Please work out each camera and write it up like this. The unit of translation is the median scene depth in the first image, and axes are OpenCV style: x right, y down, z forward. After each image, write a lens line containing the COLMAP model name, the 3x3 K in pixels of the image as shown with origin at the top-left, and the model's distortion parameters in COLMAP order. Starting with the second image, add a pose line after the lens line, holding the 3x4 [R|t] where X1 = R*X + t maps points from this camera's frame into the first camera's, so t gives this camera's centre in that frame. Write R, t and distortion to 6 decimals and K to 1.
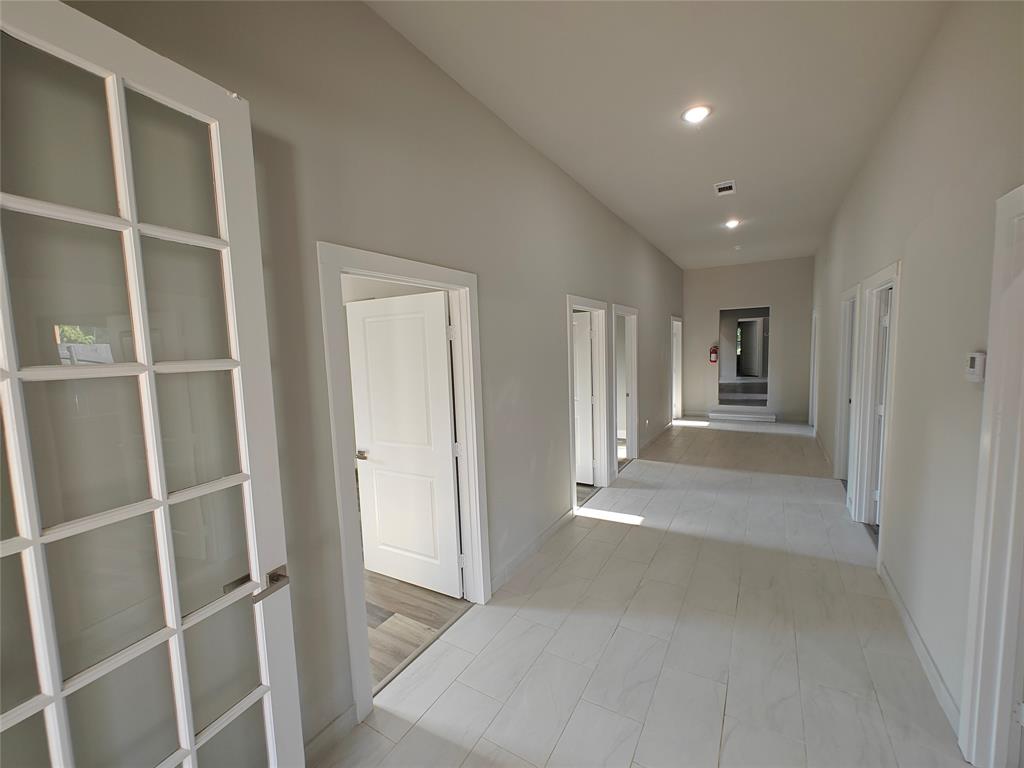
lens RADIAL K [[422.3, 0, 516.2], [0, 422.3, 386.0], [0, 0, 1]] dist [-0.004466, 0.000292]
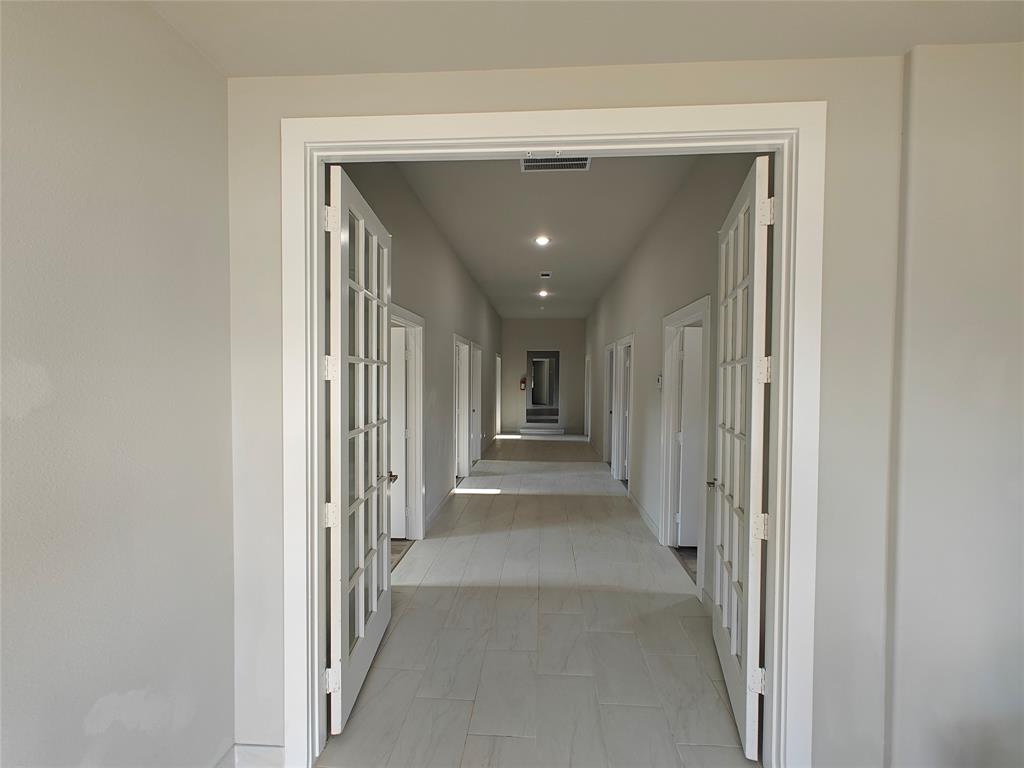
lens RADIAL K [[422.3, 0, 511.7], [0, 422.3, 384.6], [0, 0, 1]] dist [-0.004466, 0.000292]
pose [[0.894946, 0.032783, 0.444969, -0.206242], [0.002865, 0.996854, -0.079205, 0.042472], [-0.446166, 0.072160, 0.892037, -0.215717]]
